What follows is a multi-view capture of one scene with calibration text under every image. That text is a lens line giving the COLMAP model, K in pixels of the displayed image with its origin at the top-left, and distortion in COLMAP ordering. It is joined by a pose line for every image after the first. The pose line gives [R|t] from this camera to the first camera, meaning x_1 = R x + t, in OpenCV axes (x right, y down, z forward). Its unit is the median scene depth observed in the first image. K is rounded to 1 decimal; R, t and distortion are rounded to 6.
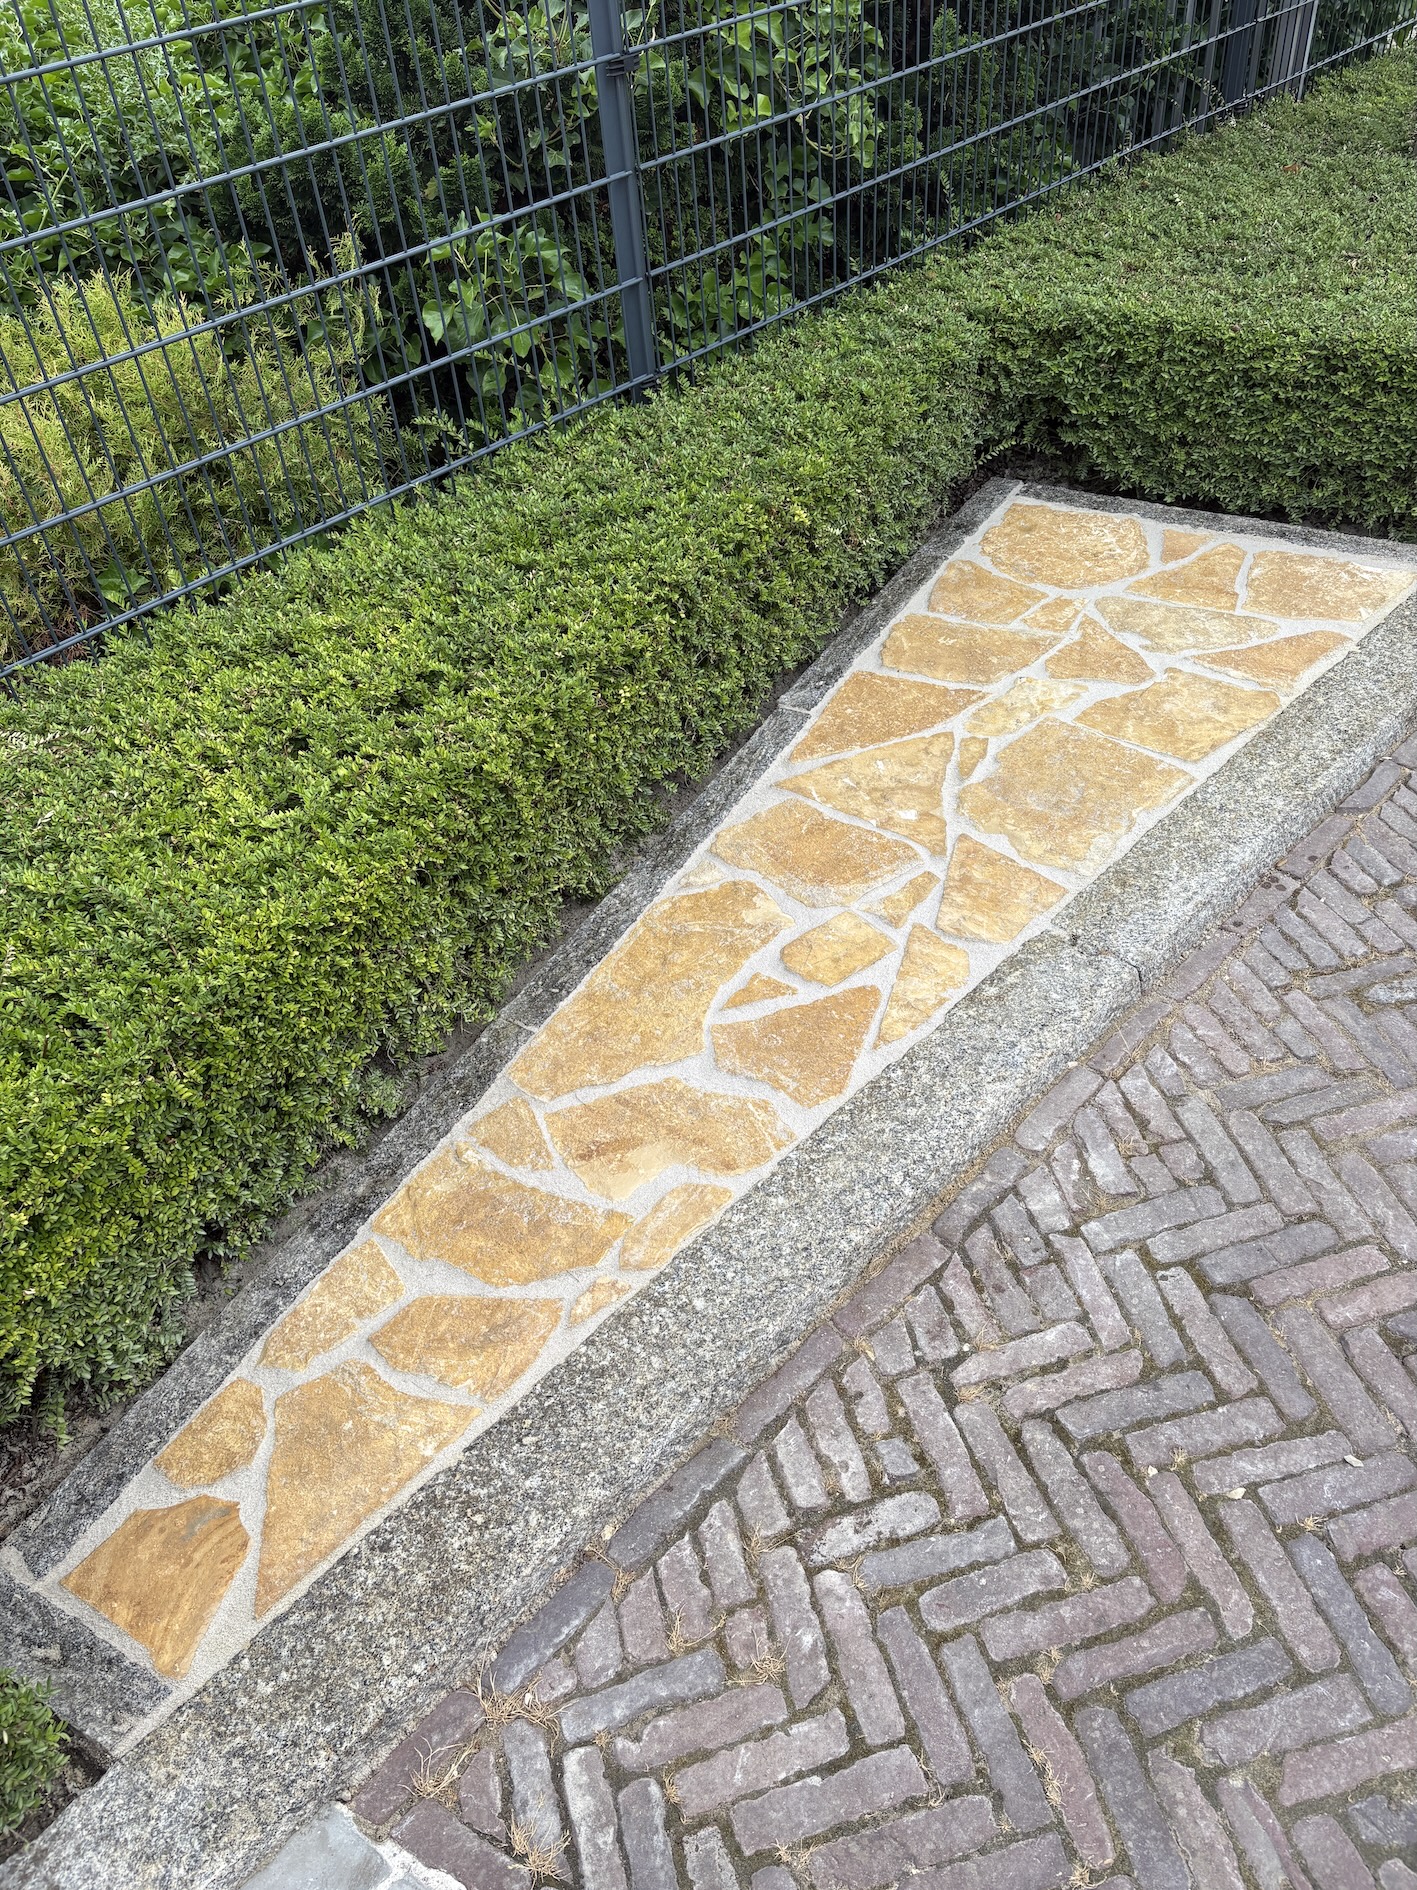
lens RADIAL K [[1392.3, 0, 708.5], [0, 1392.3, 945.0], [0, 0, 1]] dist [0.042928, -0.050022]
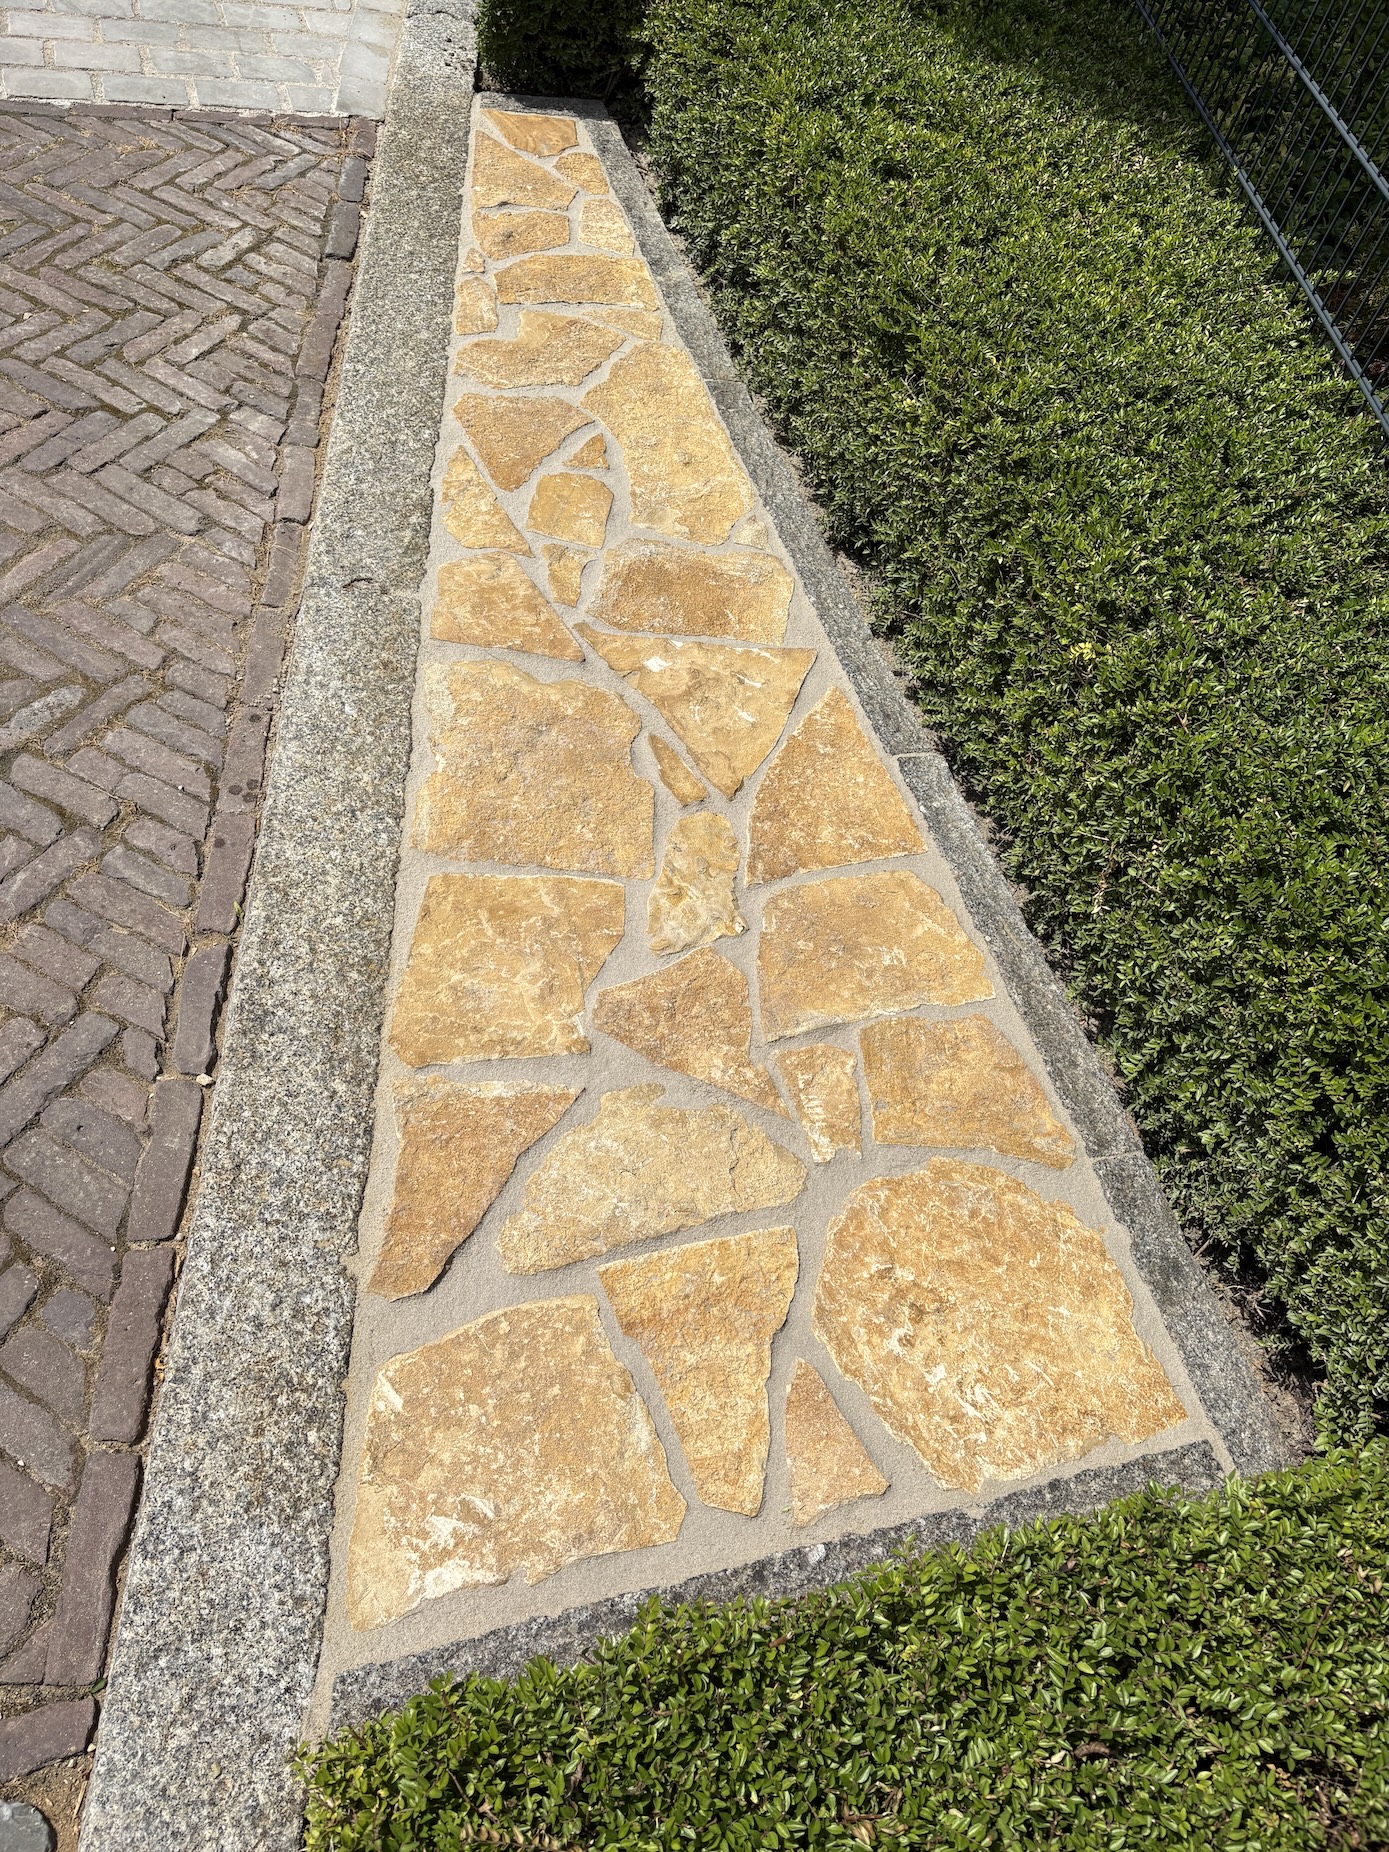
lens RADIAL K [[1364.3, 0, 694.5], [0, 1364.3, 926.0], [0, 0, 1]] dist [0.042928, -0.050022]
pose [[-0.677852, 0.550347, -0.487478, 0.702103], [-0.604189, -0.039209, 0.795876, -0.877369], [0.418895, 0.834015, 0.359091, 0.961688]]
